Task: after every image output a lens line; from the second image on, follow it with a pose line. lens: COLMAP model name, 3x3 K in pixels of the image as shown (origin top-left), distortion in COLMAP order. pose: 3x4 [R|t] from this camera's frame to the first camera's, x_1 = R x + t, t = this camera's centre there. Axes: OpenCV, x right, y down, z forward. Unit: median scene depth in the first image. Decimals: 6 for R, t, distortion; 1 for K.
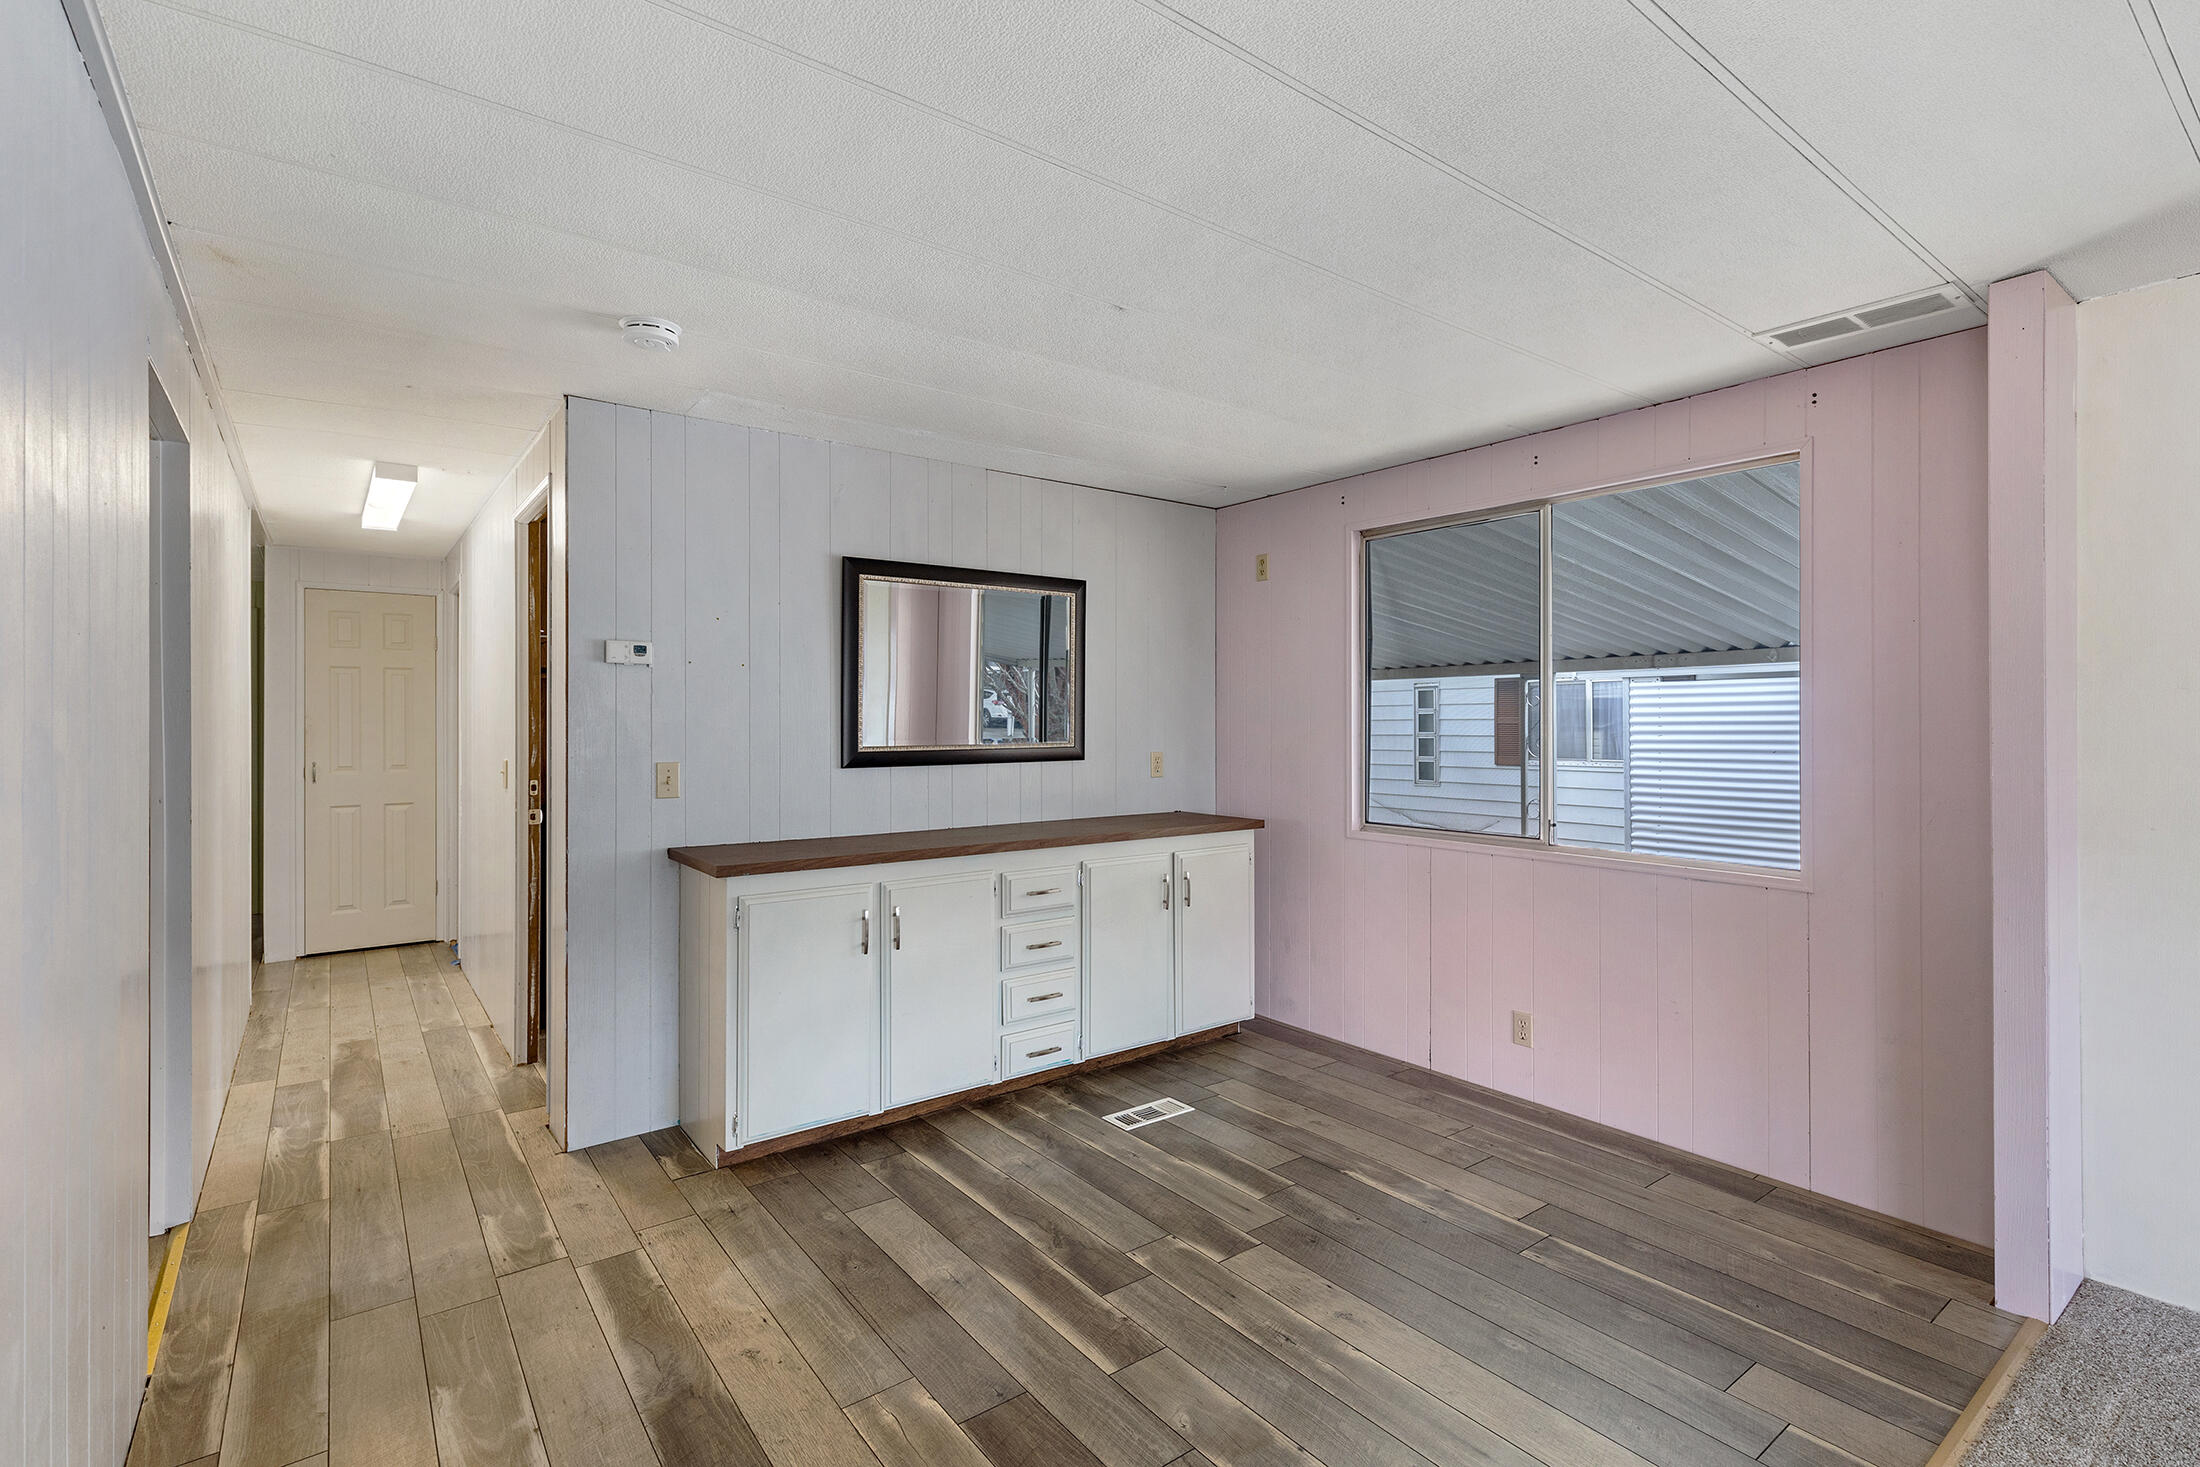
lens RADIAL K [[1010.3, 0, 1101.3], [0, 1010.3, 731.4], [0, 0, 1]] dist [0.003645, -0.000845]
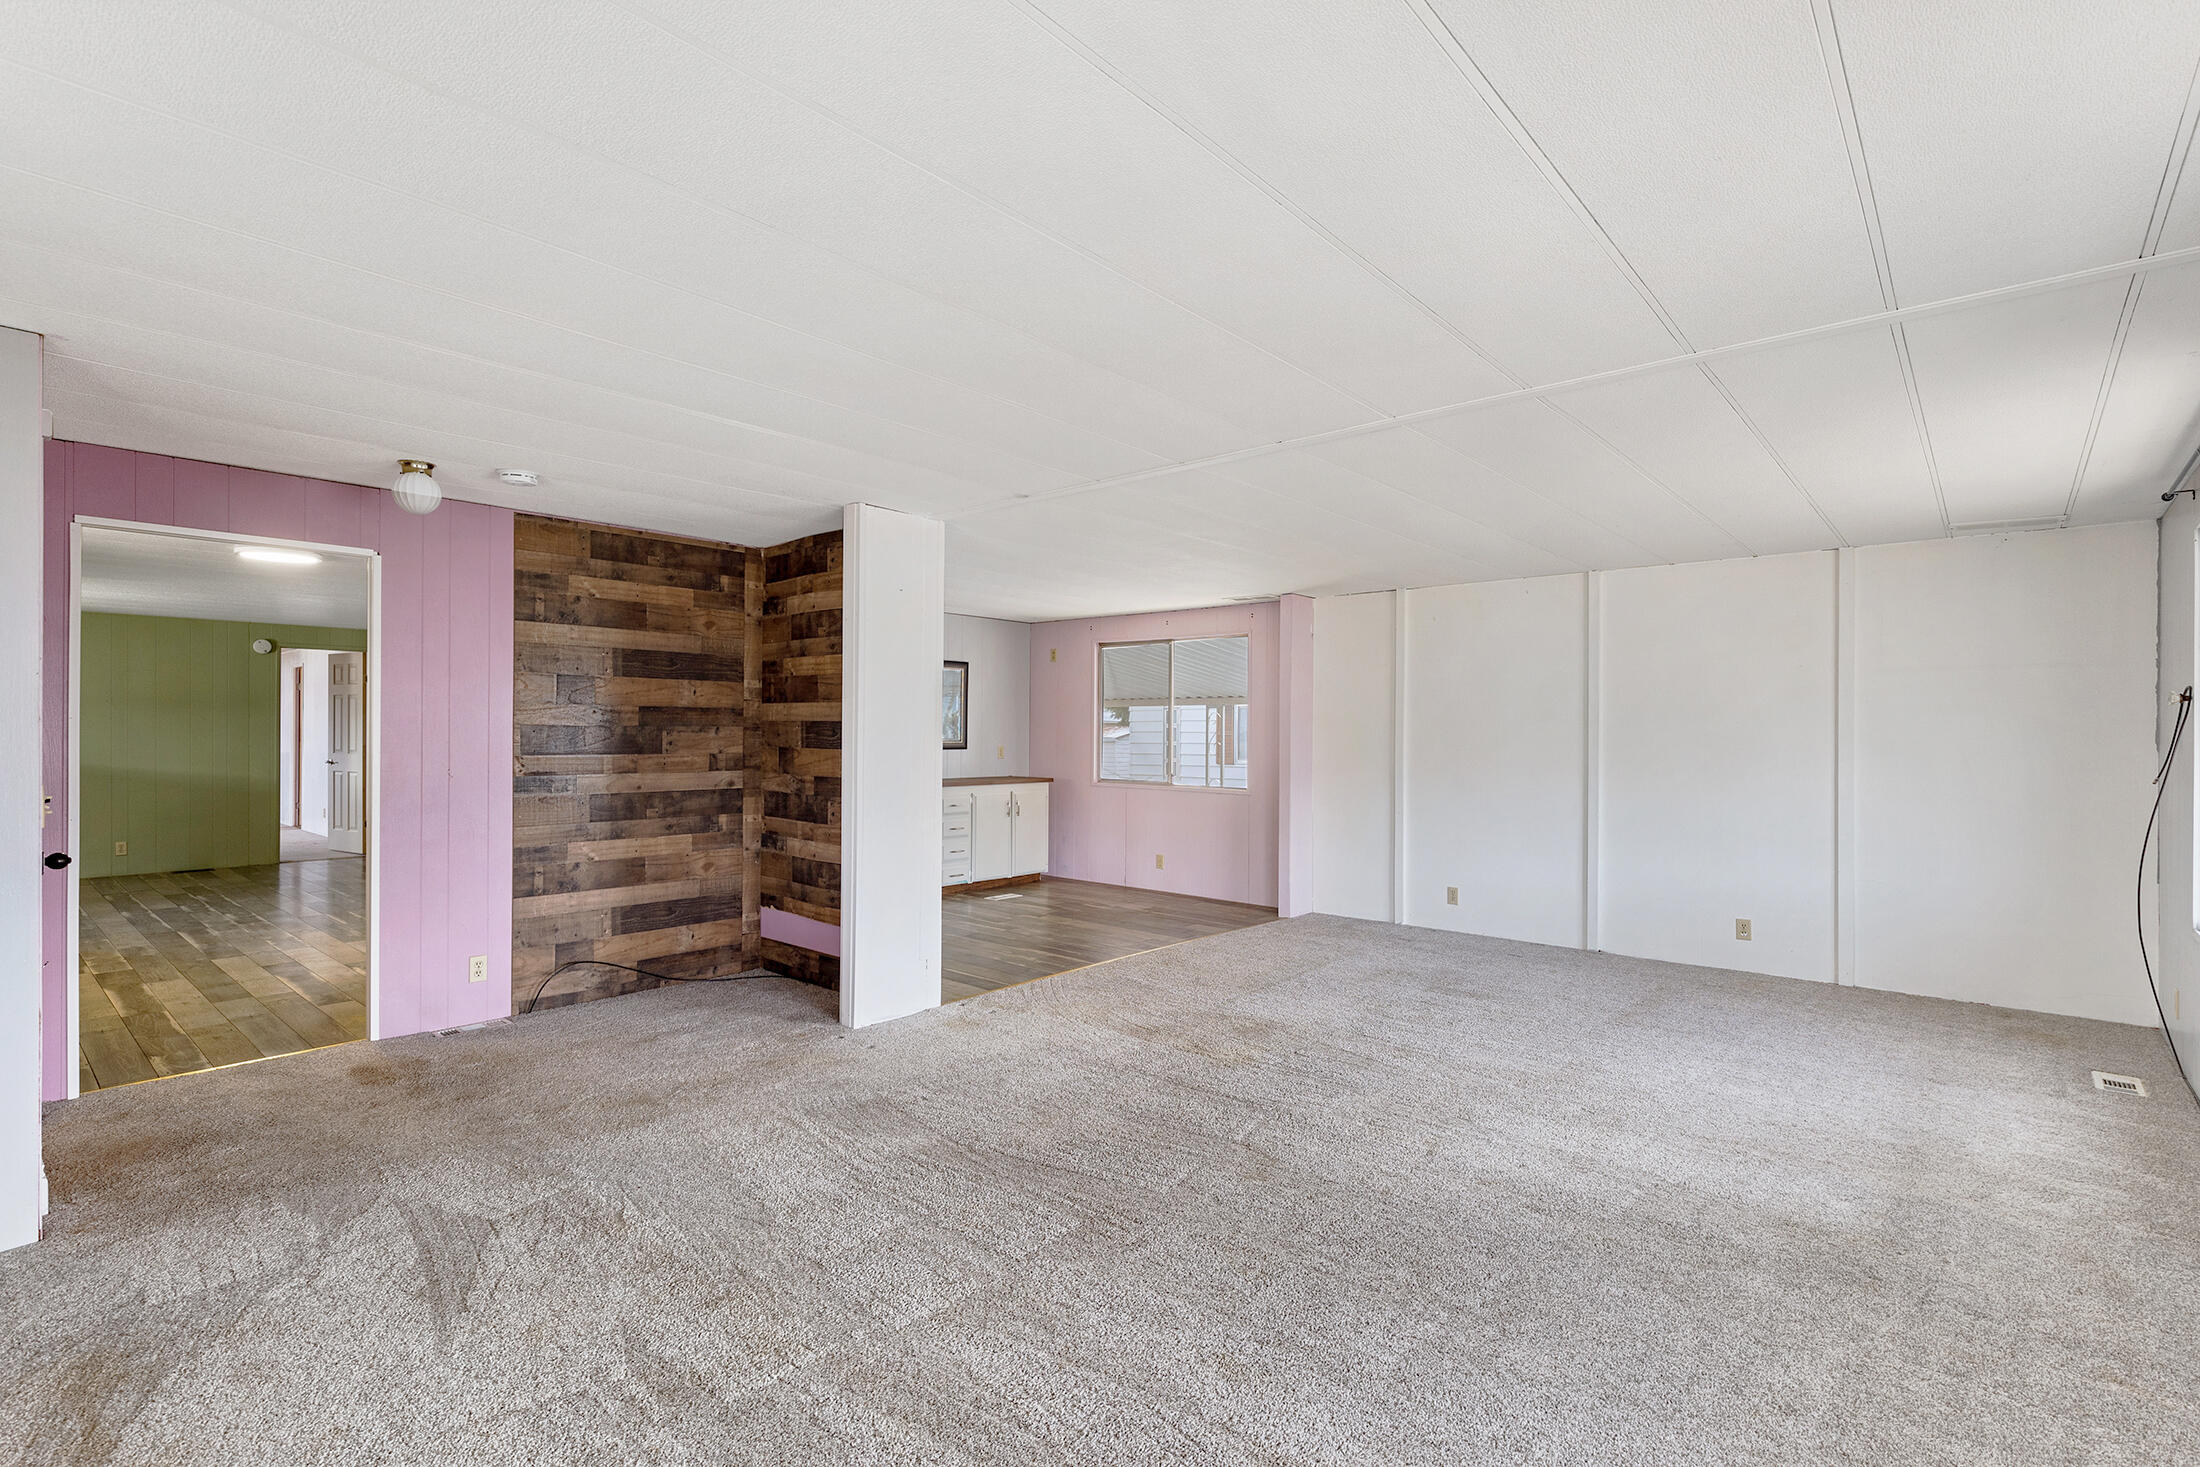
lens RADIAL K [[1026.9, 0, 1106.9], [0, 1026.9, 741.2], [0, 0, 1]] dist [0.003411, 0.000291]
pose [[0.978912, 0.007085, 0.204161, -0.185635], [-0.006412, 0.999972, -0.003956, 0.021457], [-0.204184, 0.002563, 0.978929, -1.242542]]
